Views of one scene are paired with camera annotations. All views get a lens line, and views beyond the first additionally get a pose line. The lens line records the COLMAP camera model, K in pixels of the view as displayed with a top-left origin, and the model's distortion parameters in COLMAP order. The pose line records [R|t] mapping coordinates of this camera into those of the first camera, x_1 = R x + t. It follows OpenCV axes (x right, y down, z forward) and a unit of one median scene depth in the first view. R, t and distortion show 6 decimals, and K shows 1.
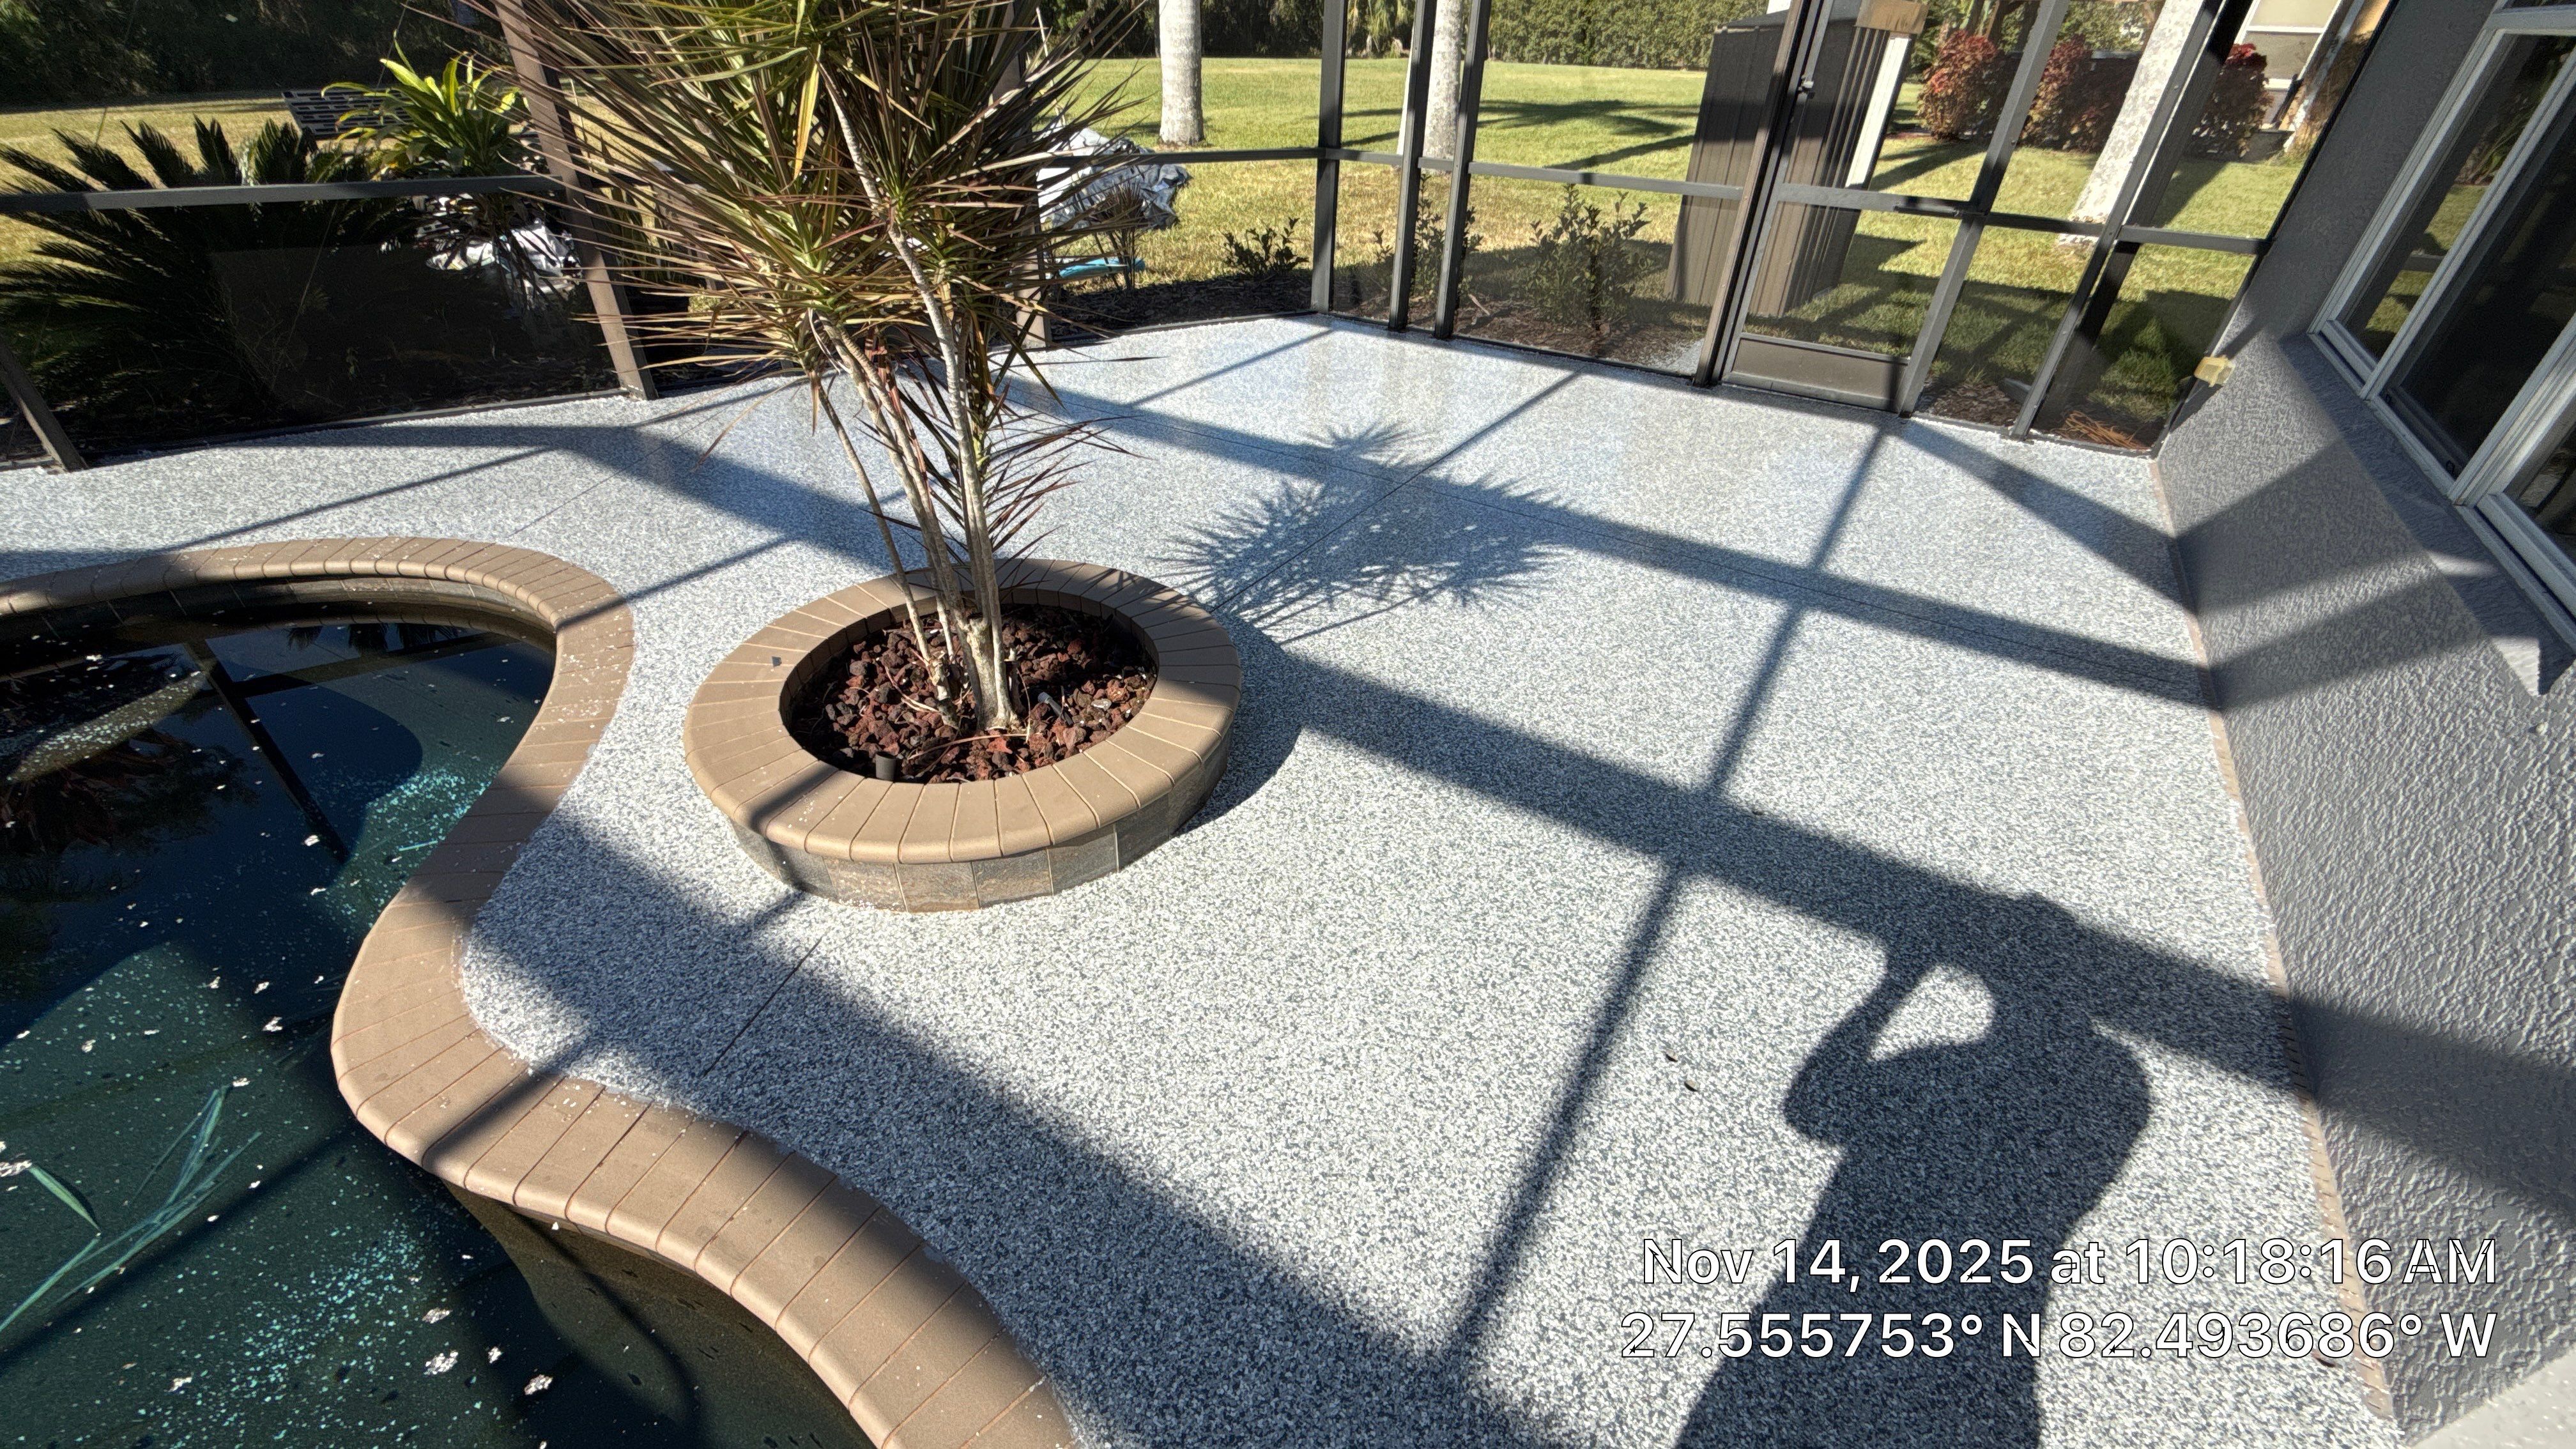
lens RADIAL K [[1024.4, 0, 1290.7], [0, 1024.4, 728.0], [0, 0, 1]] dist [-0.000669, 0.000217]
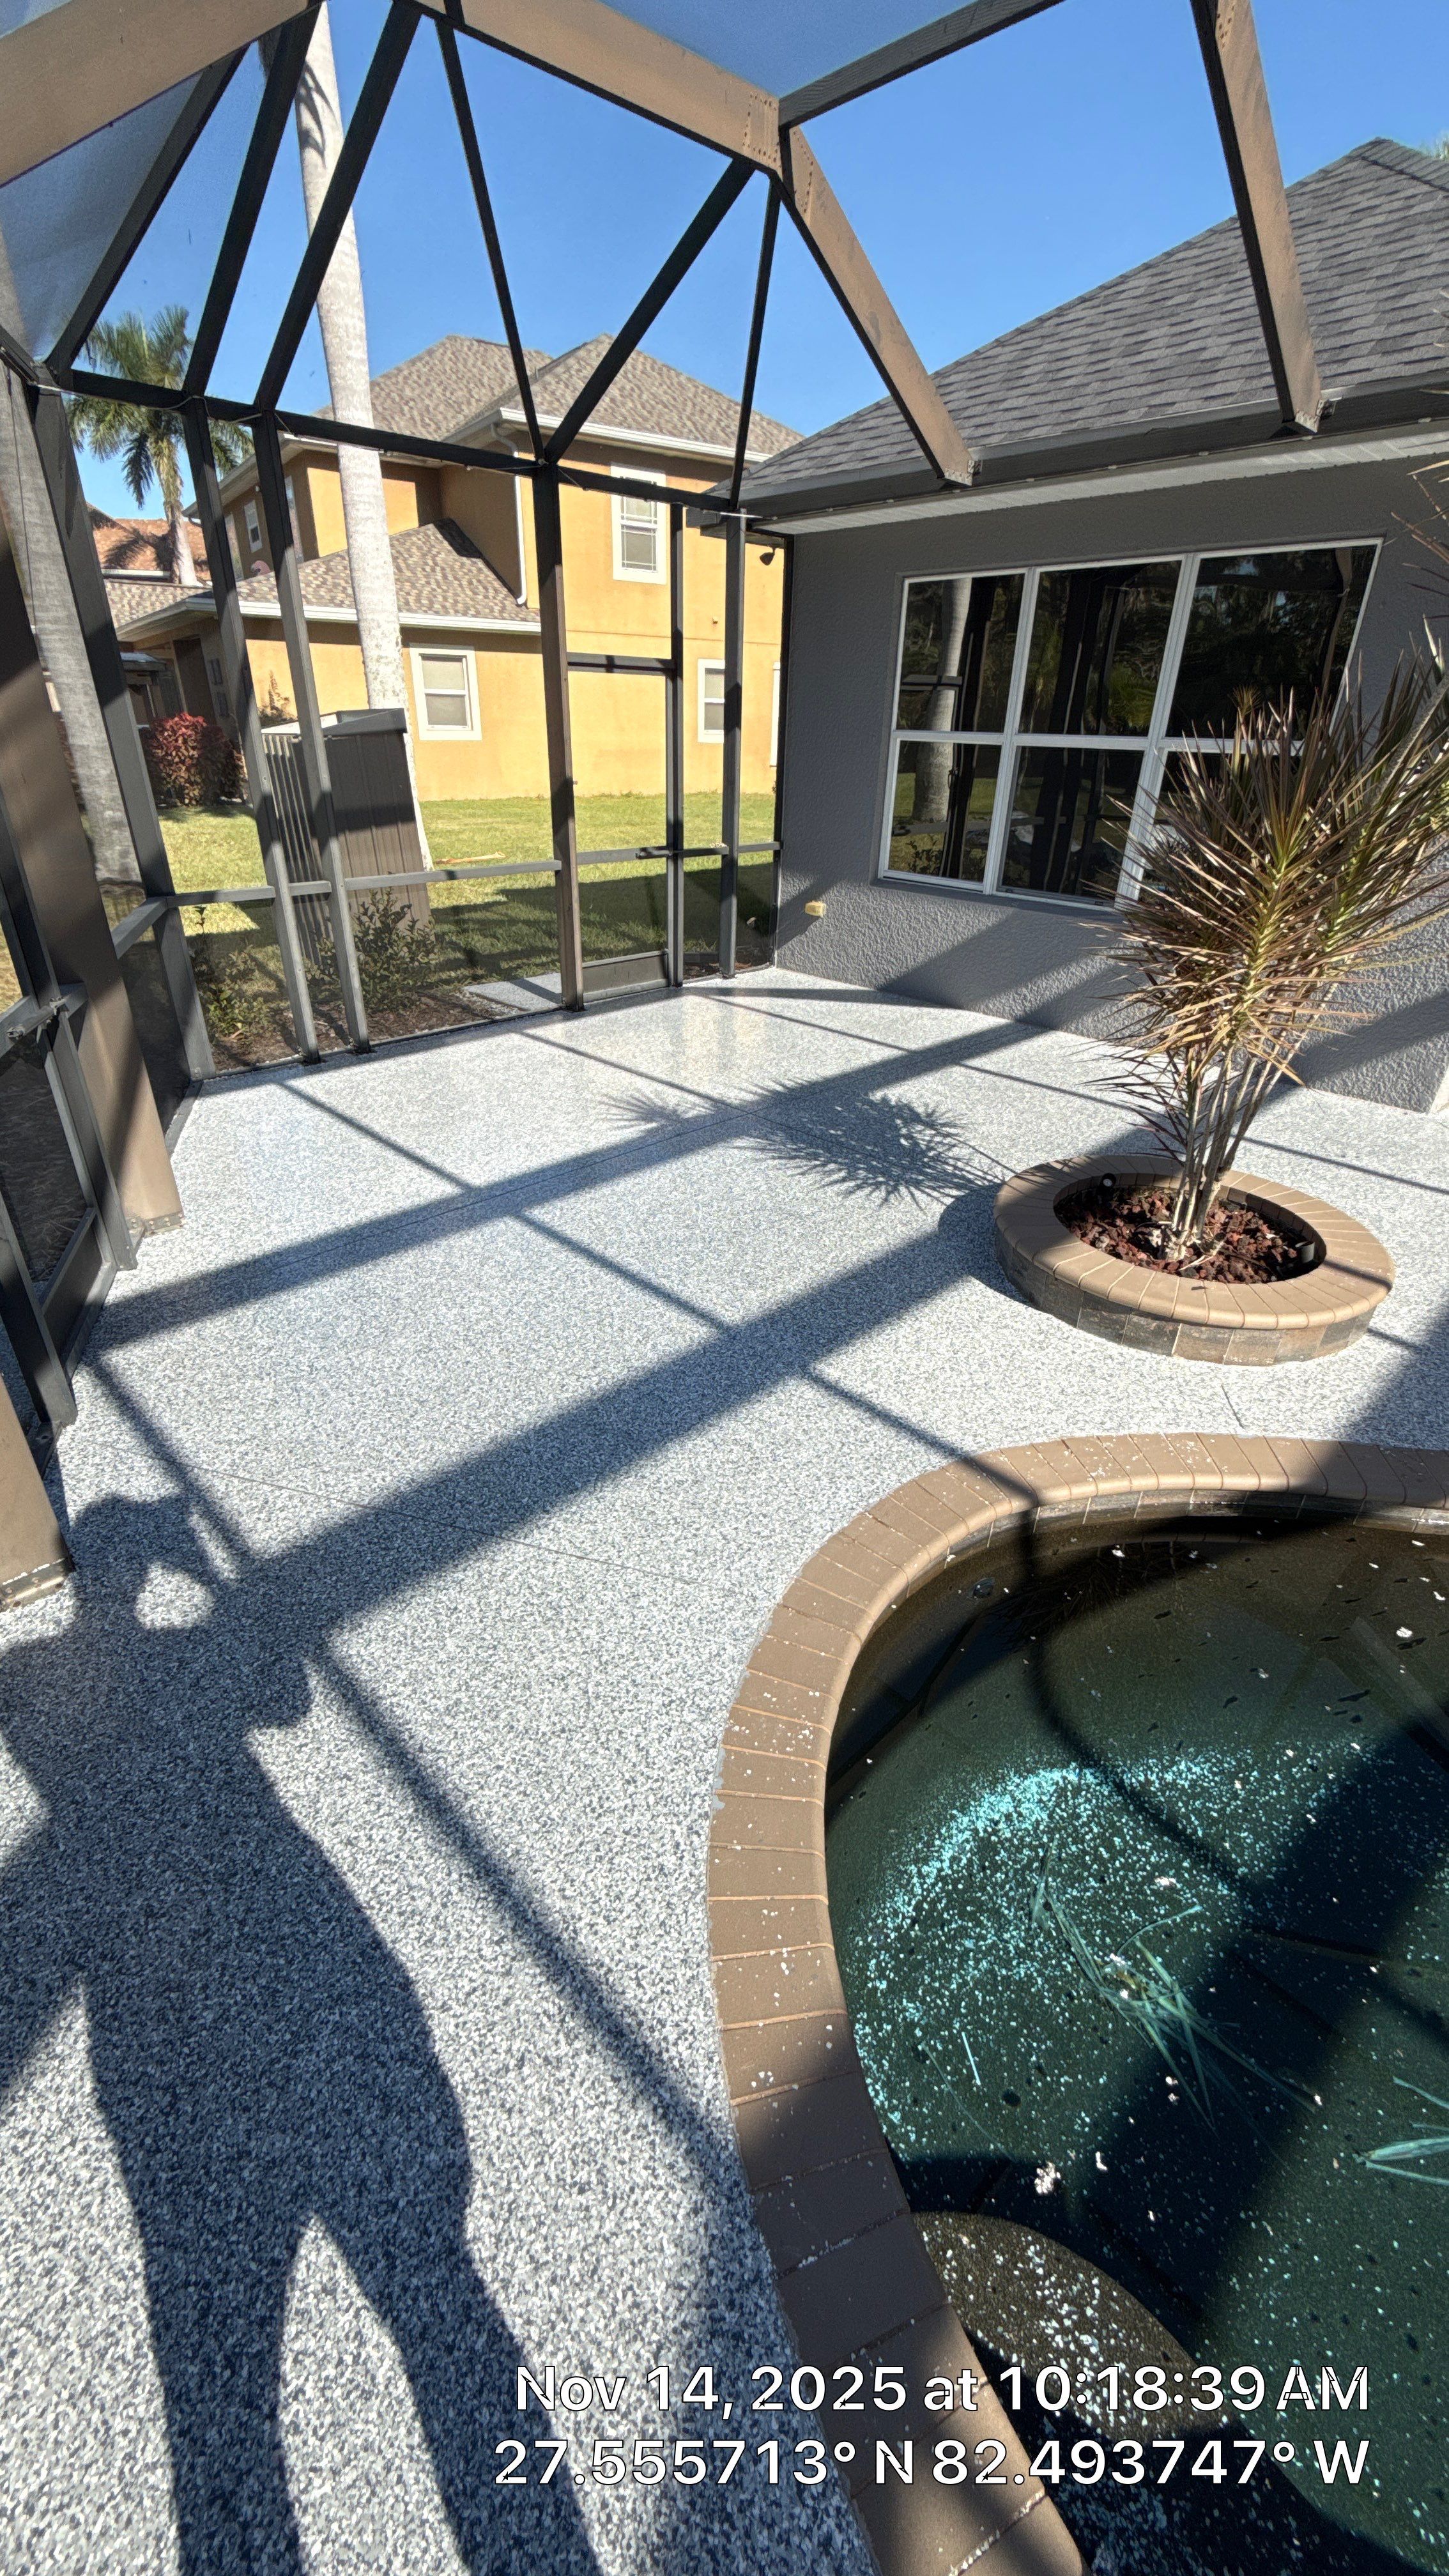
lens RADIAL K [[1024.4, 0, 720.2], [0, 1024.4, 1290.1], [0, 0, 1]] dist [-0.000669, 0.000217]
pose [[0.246261, -0.494429, 0.833604, -1.170263], [0.546613, 0.781105, 0.301811, -0.527513], [-0.800356, 0.381334, 0.462617, 0.614794]]
